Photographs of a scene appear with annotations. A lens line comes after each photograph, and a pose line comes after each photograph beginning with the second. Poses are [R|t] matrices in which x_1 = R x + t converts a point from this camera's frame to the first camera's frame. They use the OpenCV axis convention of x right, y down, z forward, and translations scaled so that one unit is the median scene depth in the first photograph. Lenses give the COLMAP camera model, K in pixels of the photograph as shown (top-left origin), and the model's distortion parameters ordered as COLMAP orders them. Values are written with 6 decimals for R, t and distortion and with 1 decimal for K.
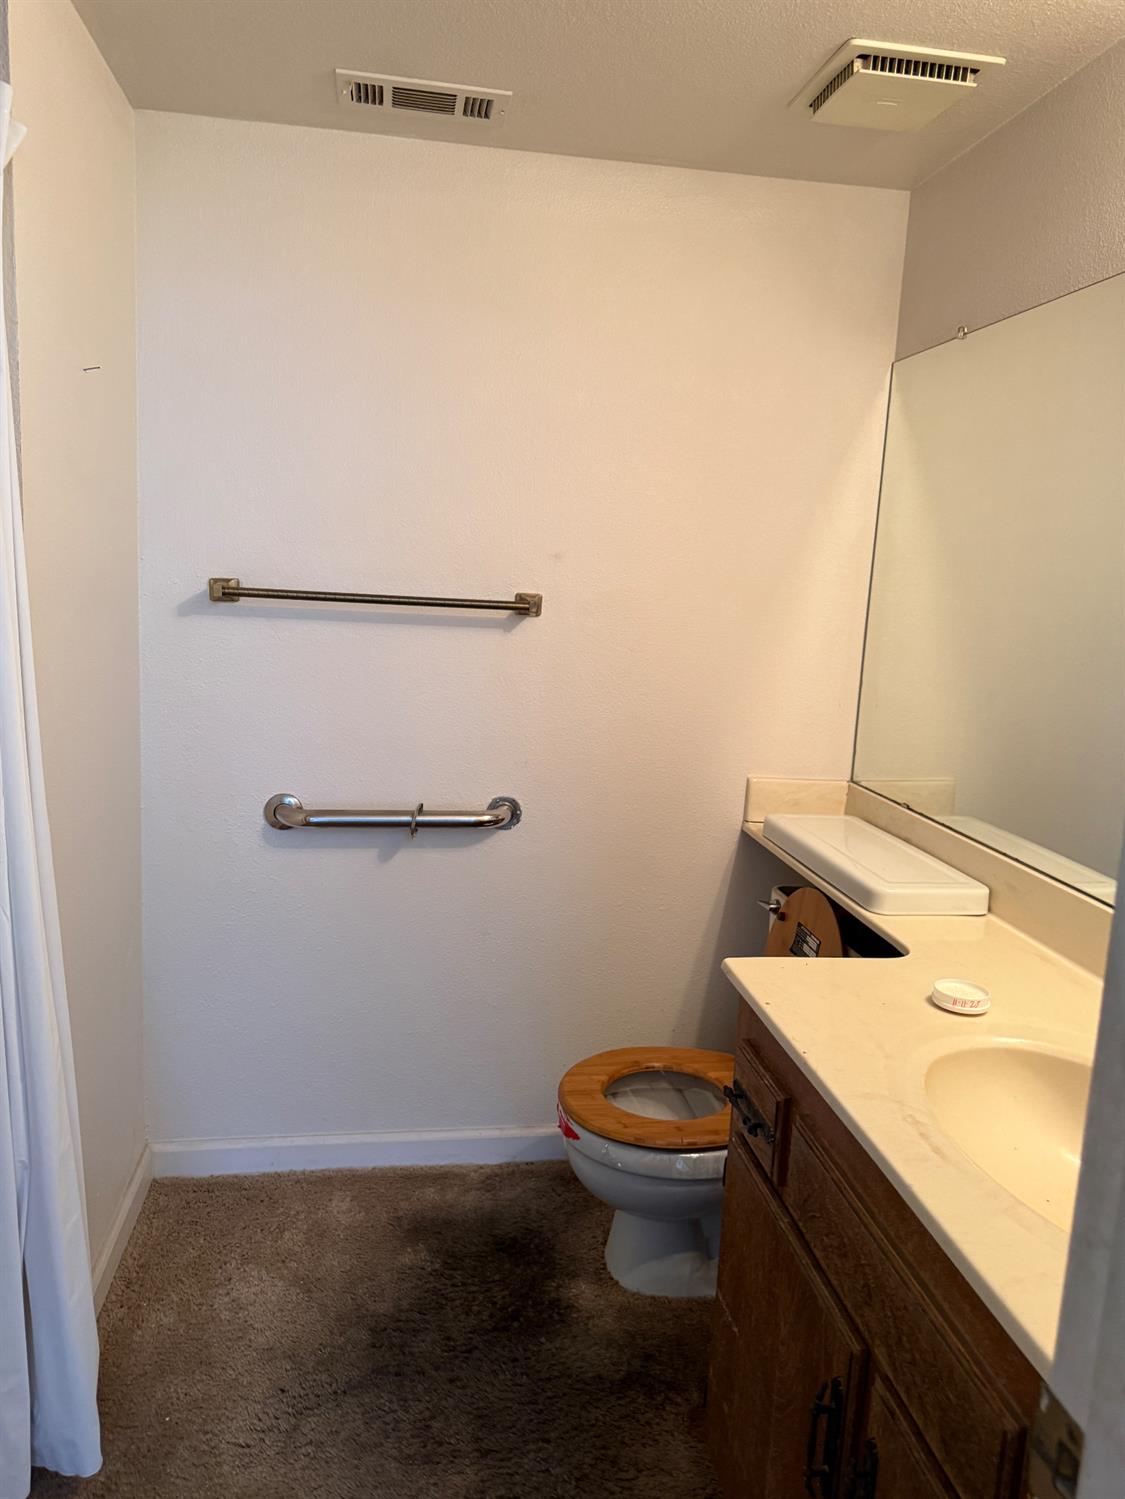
lens RADIAL K [[1075.2, 0, 559.7], [0, 1075.2, 741.6], [0, 0, 1]] dist [0.000449, -0.005648]
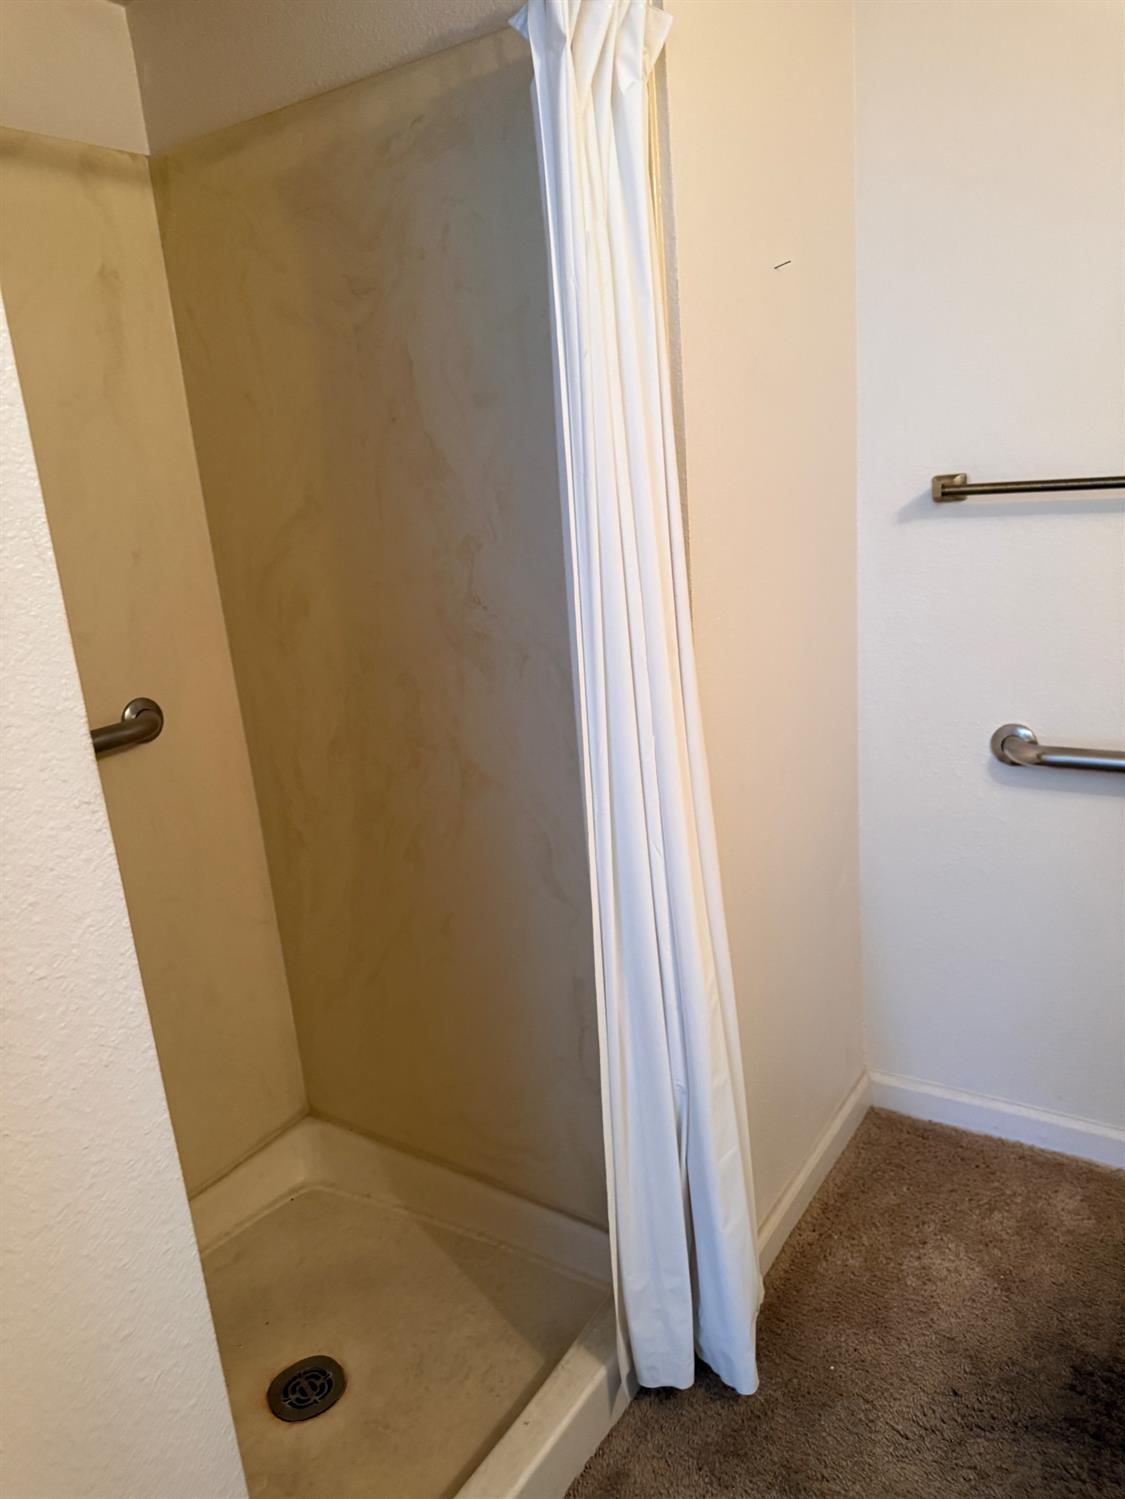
lens RADIAL K [[1075.2, 0, 559.7], [0, 1075.2, 741.6], [0, 0, 1]] dist [0.000449, -0.005648]
pose [[0.729903, 0.067761, -0.680184, 0.066926], [0.008187, 0.994136, 0.107823, -0.035456], [0.683501, -0.084269, 0.725069, 0.143642]]
